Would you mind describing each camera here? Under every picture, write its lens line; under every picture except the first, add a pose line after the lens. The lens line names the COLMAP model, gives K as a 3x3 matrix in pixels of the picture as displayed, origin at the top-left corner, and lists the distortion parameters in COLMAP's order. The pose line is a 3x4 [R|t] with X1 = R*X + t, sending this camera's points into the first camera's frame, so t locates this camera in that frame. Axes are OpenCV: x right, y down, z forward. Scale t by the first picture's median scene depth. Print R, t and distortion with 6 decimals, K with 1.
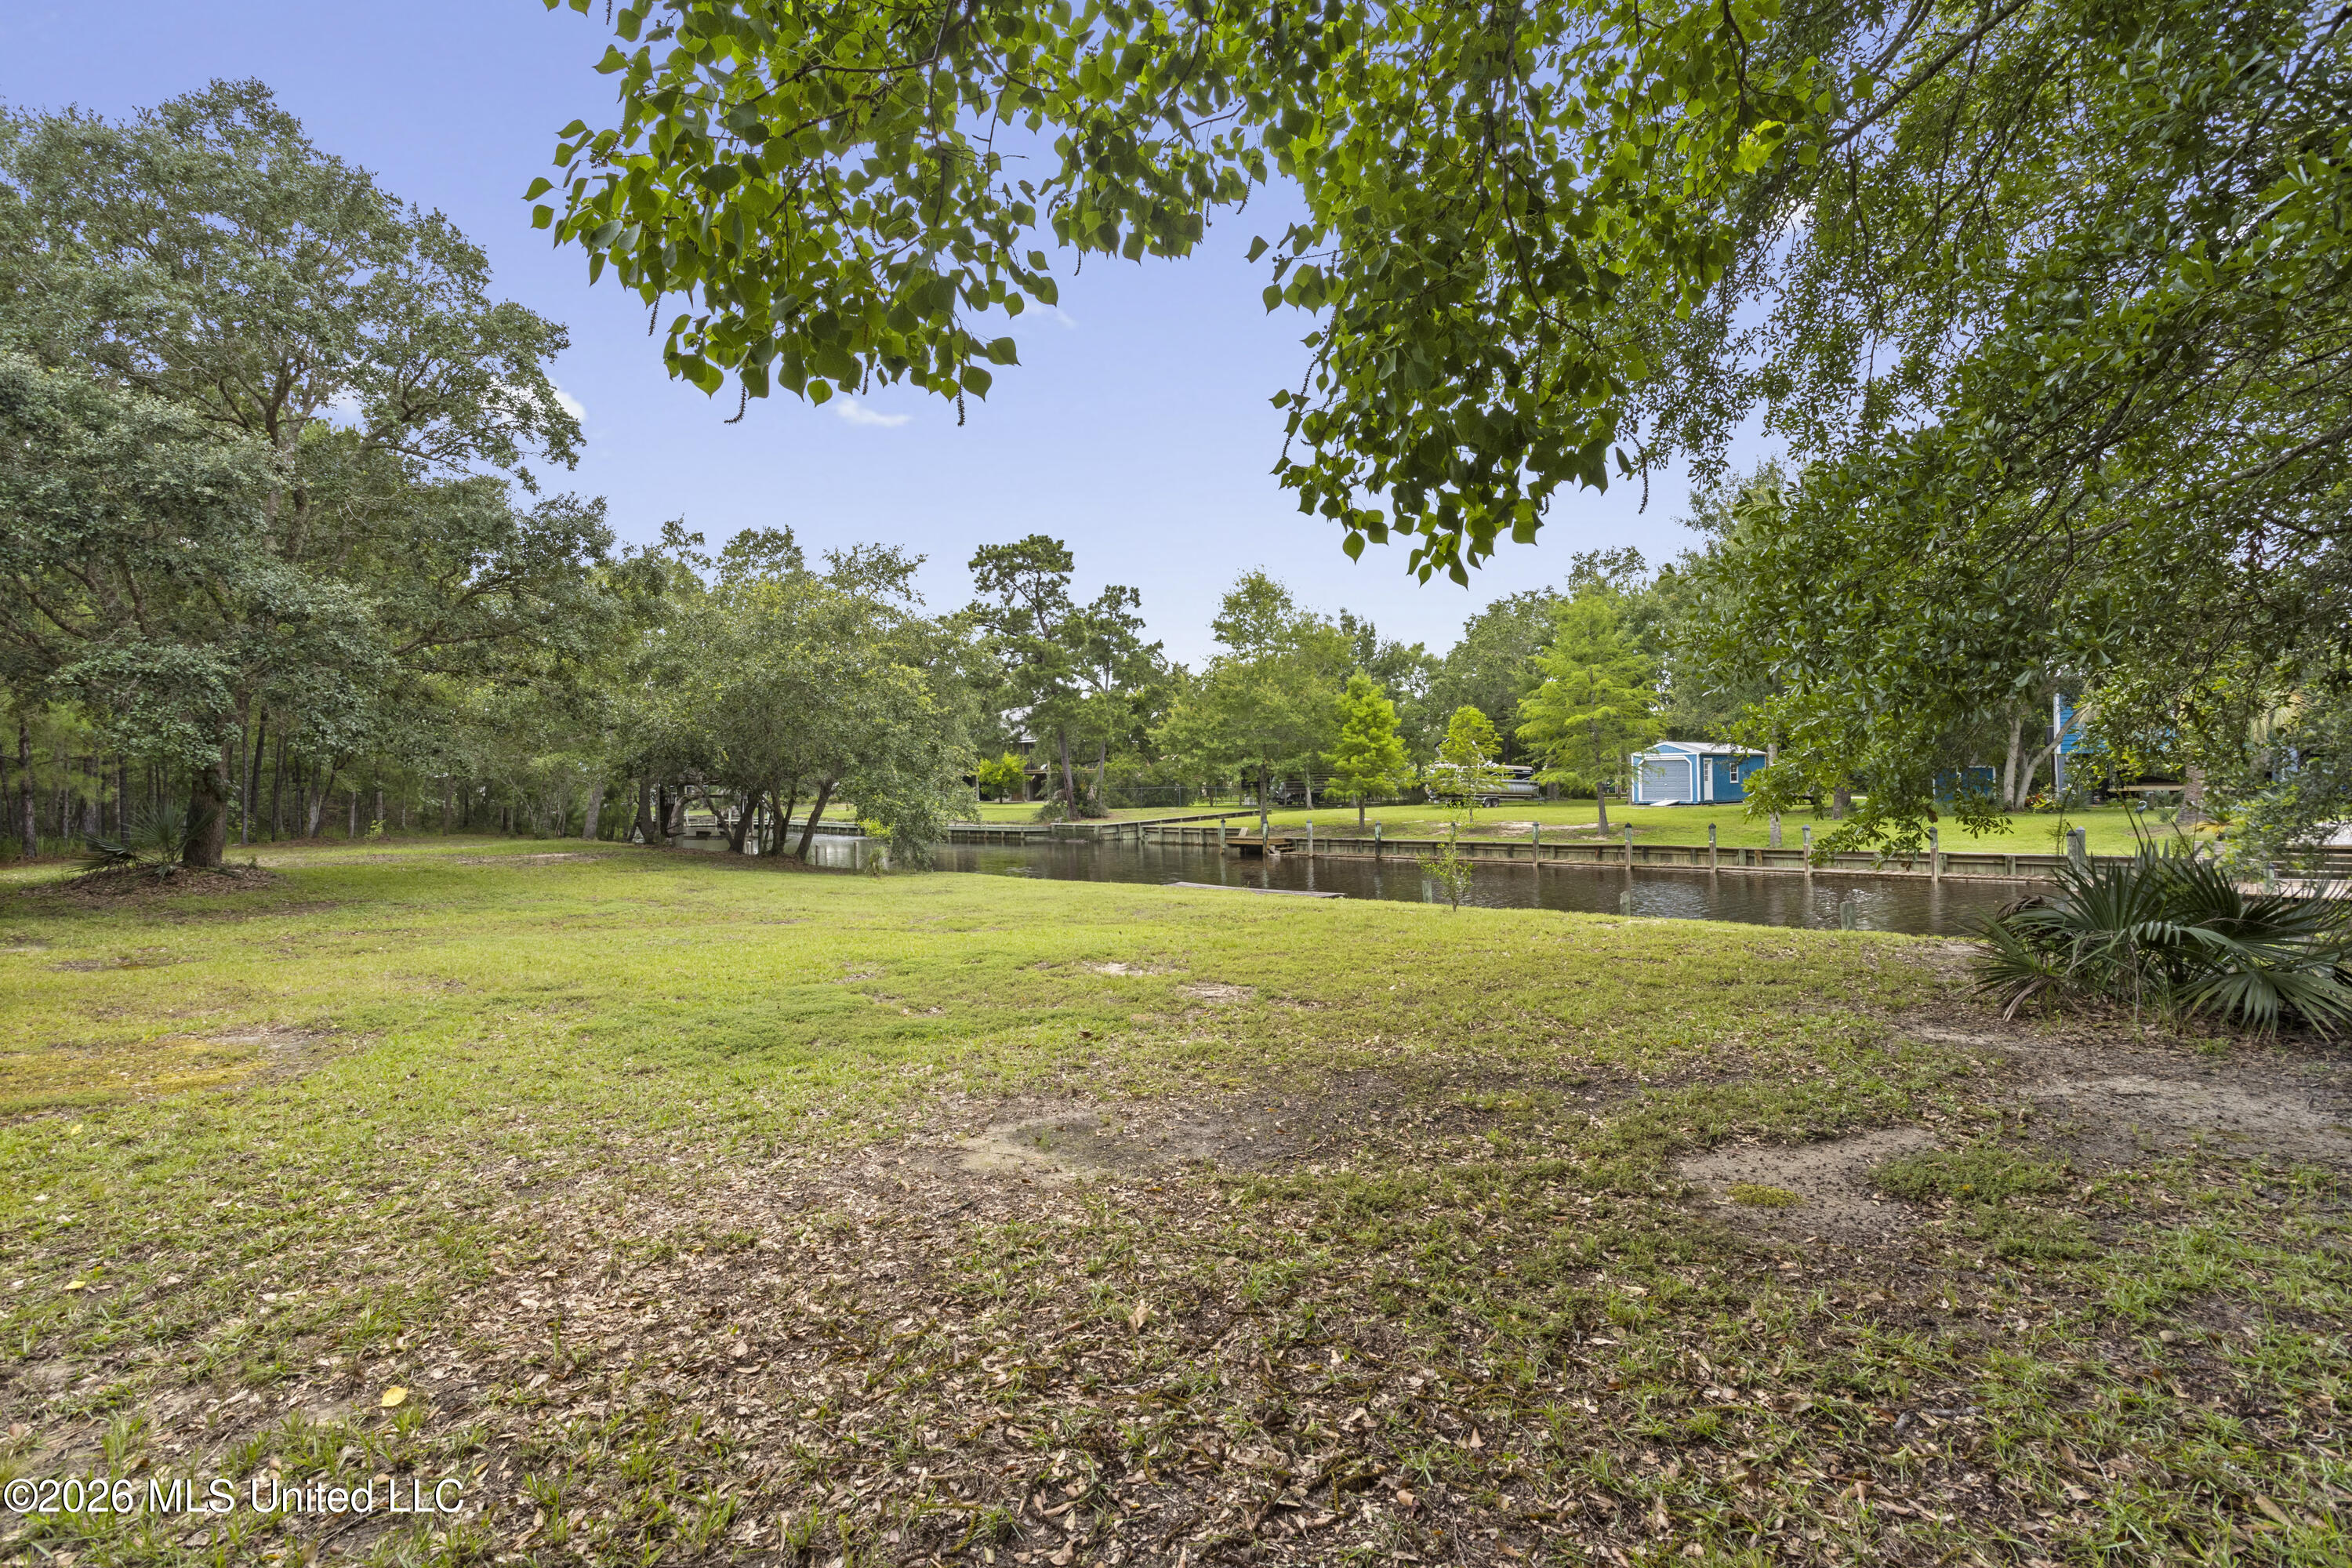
lens RADIAL K [[1149.3, 0, 1176.0], [0, 1149.3, 784.0], [0, 0, 1]] dist [-0.018667, 0.001853]
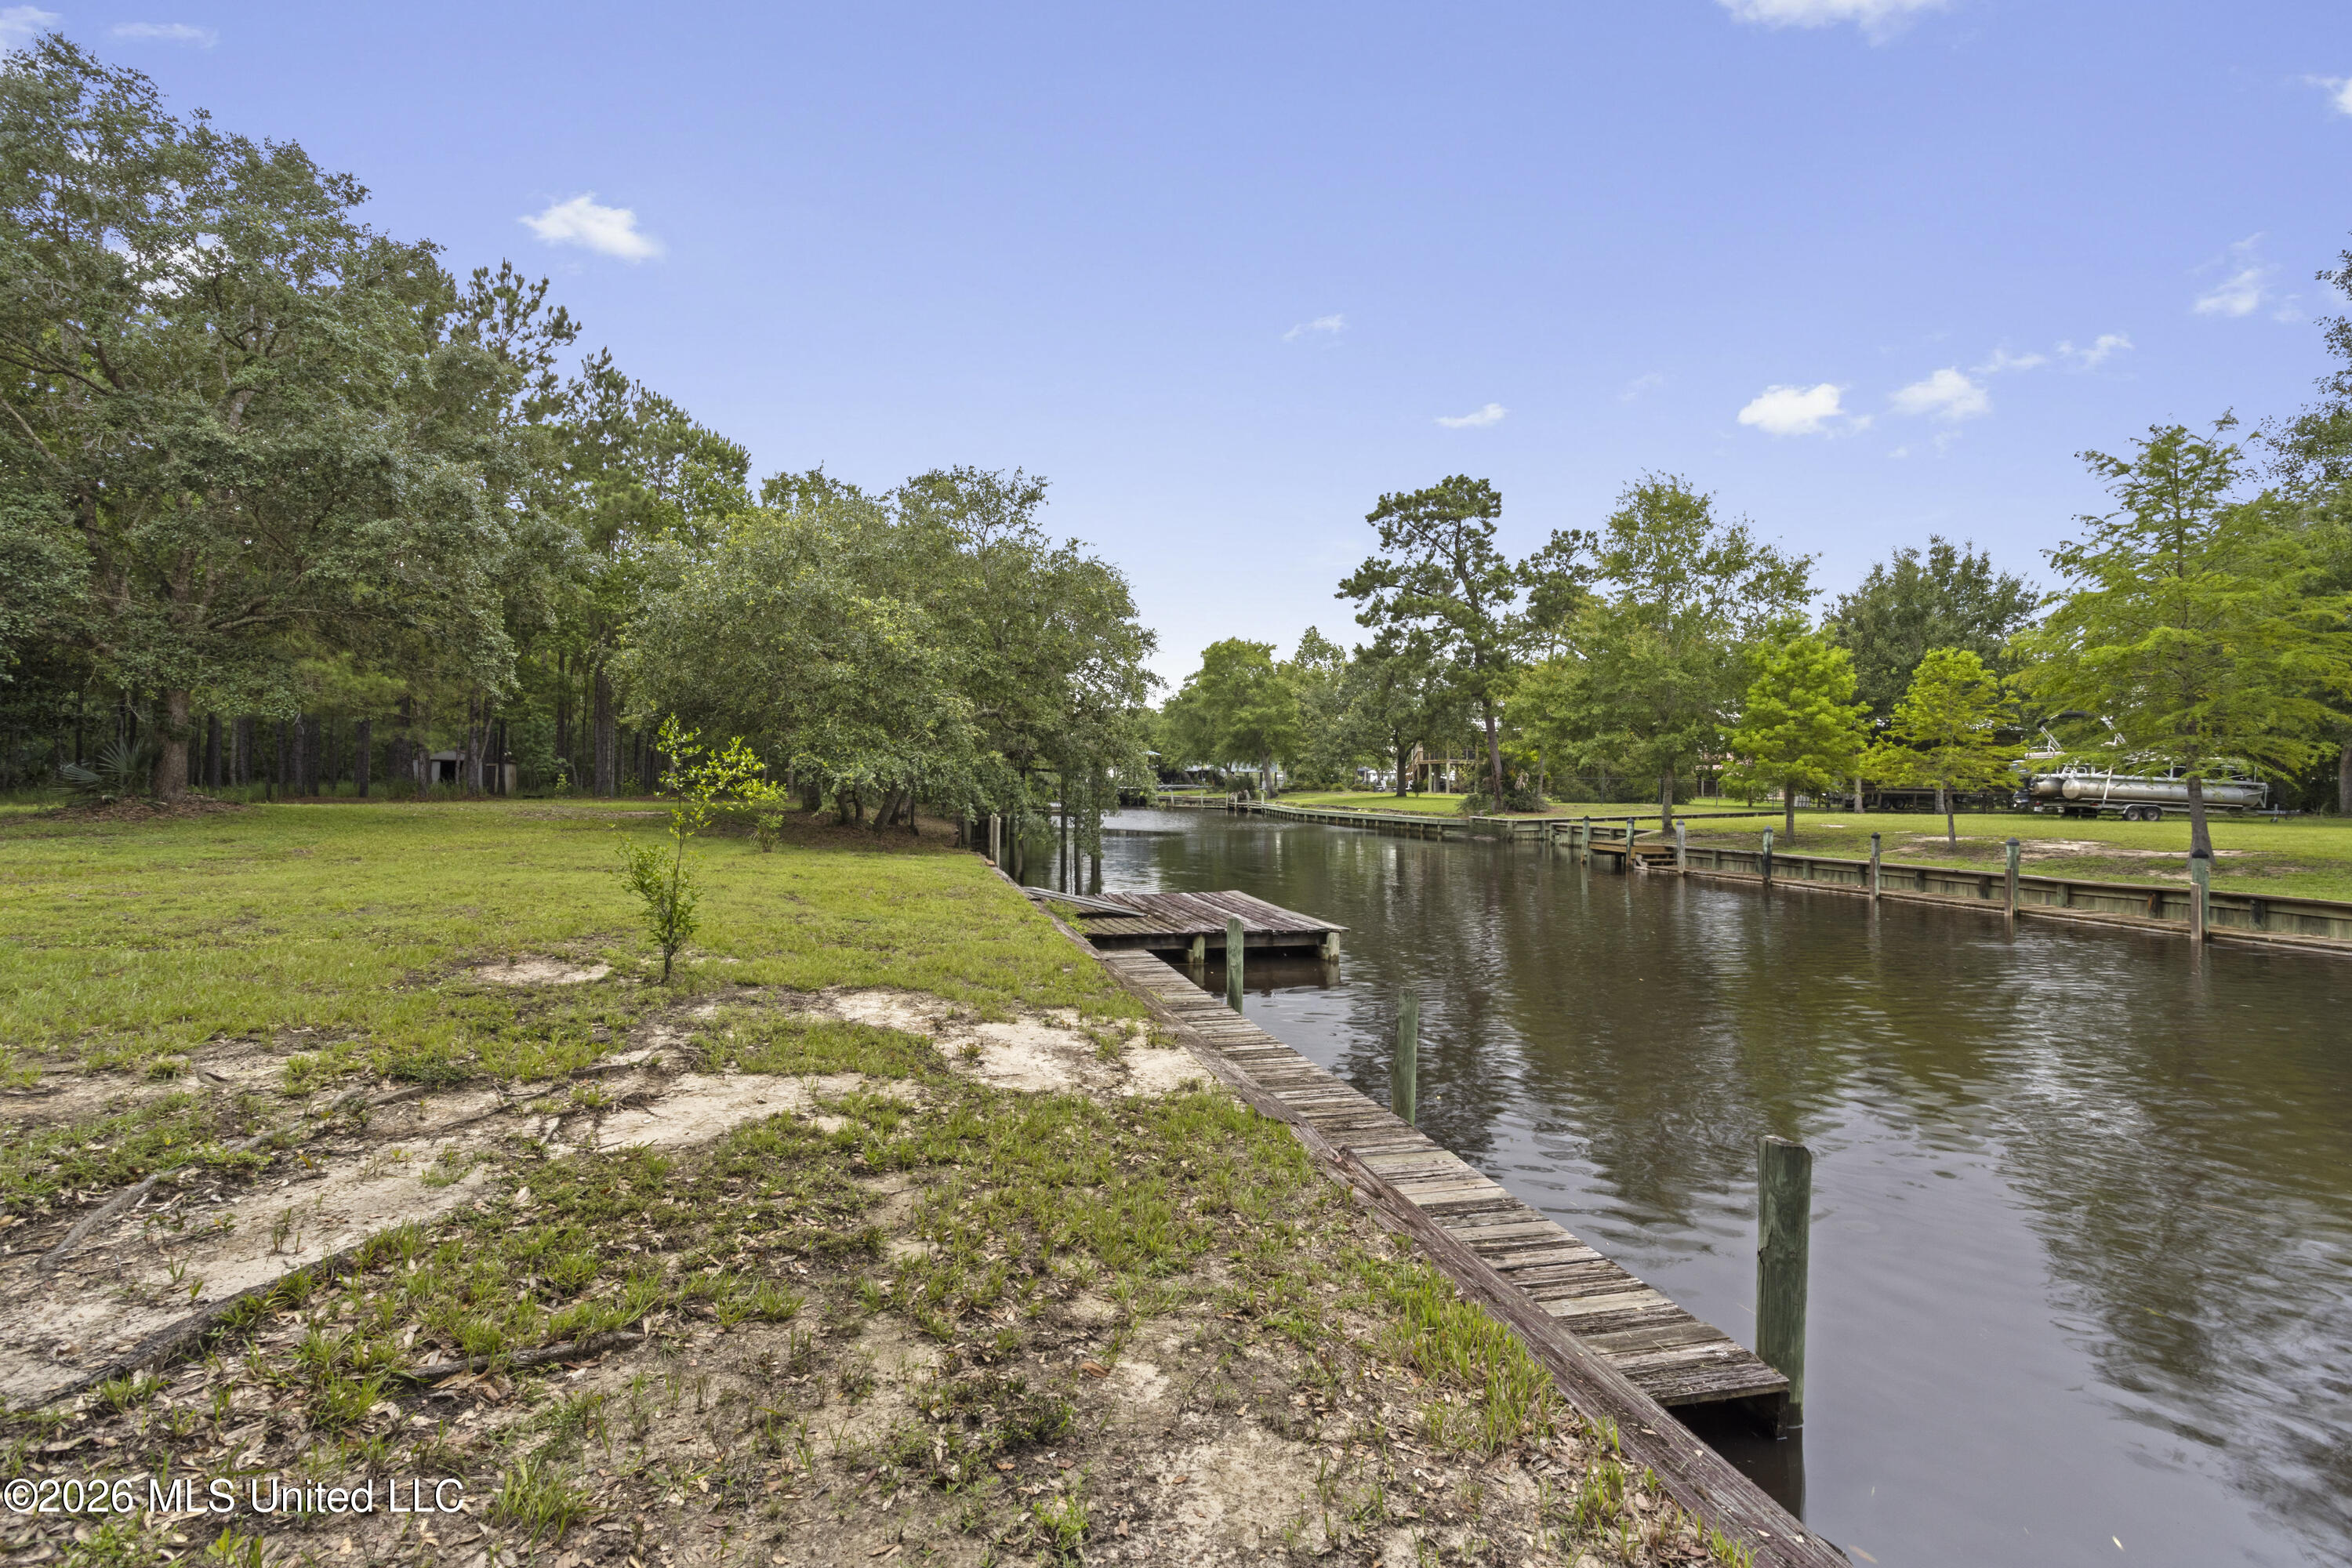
lens RADIAL K [[1149.3, 0, 1176.0], [0, 1149.3, 784.0], [0, 0, 1]] dist [-0.018667, 0.001853]
pose [[0.847329, 0.021811, -0.530620, 0.158672], [-0.019918, 0.999758, 0.009288, 0.006034], [0.530695, 0.002699, 0.847559, 0.176260]]
